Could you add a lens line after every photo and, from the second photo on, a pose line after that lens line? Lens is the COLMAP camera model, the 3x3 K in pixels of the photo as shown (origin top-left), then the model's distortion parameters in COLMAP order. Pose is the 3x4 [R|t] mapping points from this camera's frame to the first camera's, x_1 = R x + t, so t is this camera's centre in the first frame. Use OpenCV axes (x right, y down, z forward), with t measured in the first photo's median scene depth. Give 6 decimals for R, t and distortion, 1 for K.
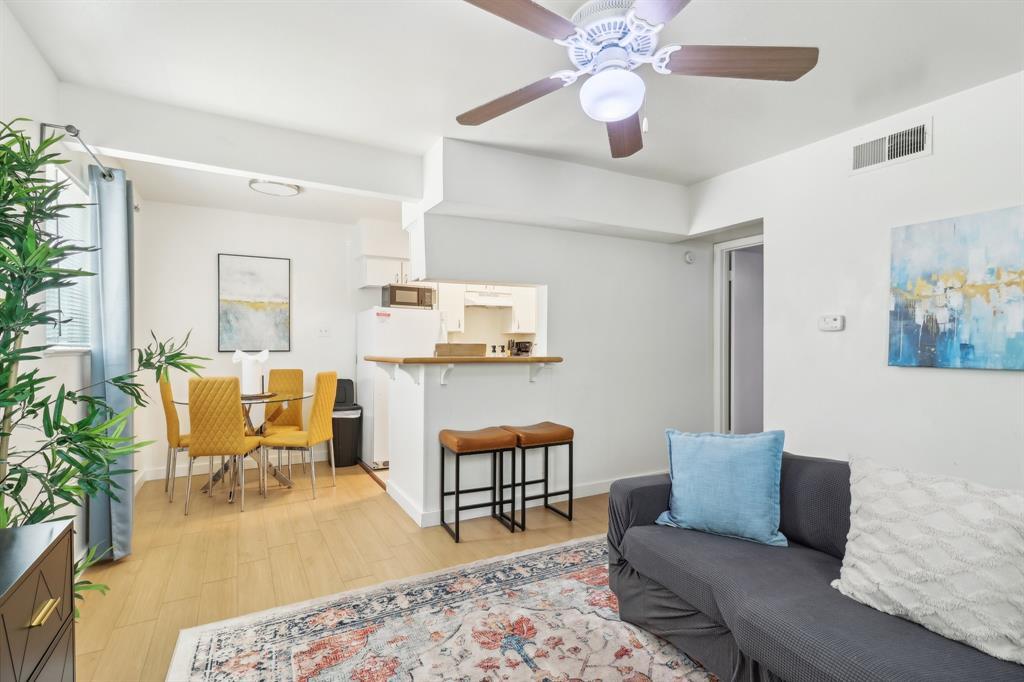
lens RADIAL K [[491.3, 0, 508.5], [0, 491.3, 343.2], [0, 0, 1]] dist [0.003365, 0.000002]
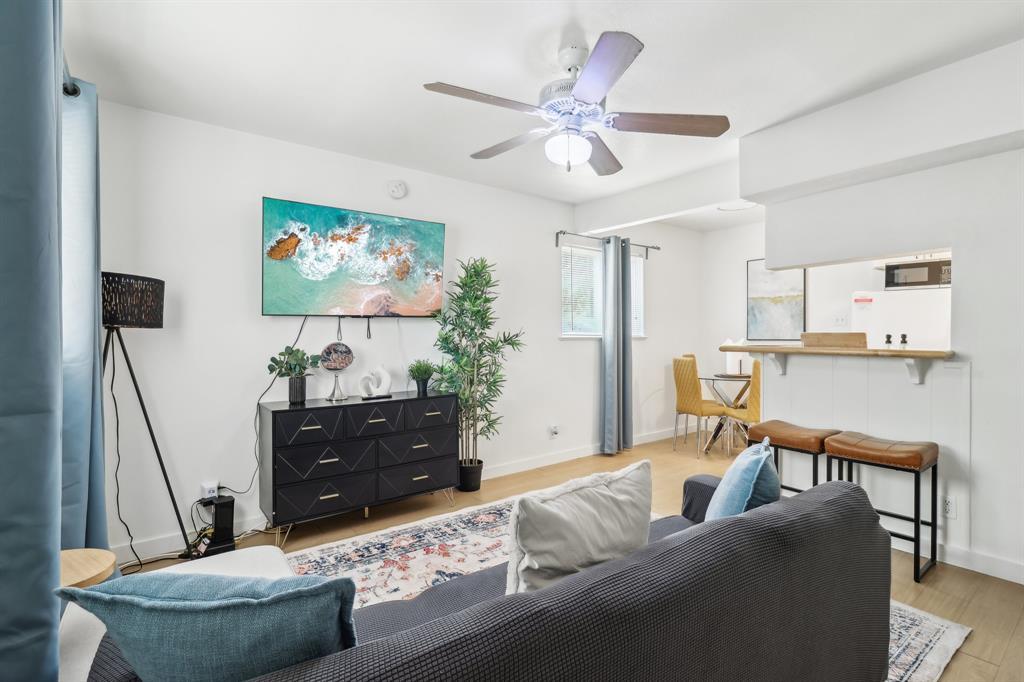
lens RADIAL K [[491.3, 0, 508.5], [0, 491.3, 338.0], [0, 0, 1]] dist [0.003365, 0.000002]
pose [[0.133176, 0.004783, -0.991081, 0.554839], [0.007002, 0.999959, 0.005767, 0.000952], [0.991068, -0.007708, 0.133137, 0.236056]]
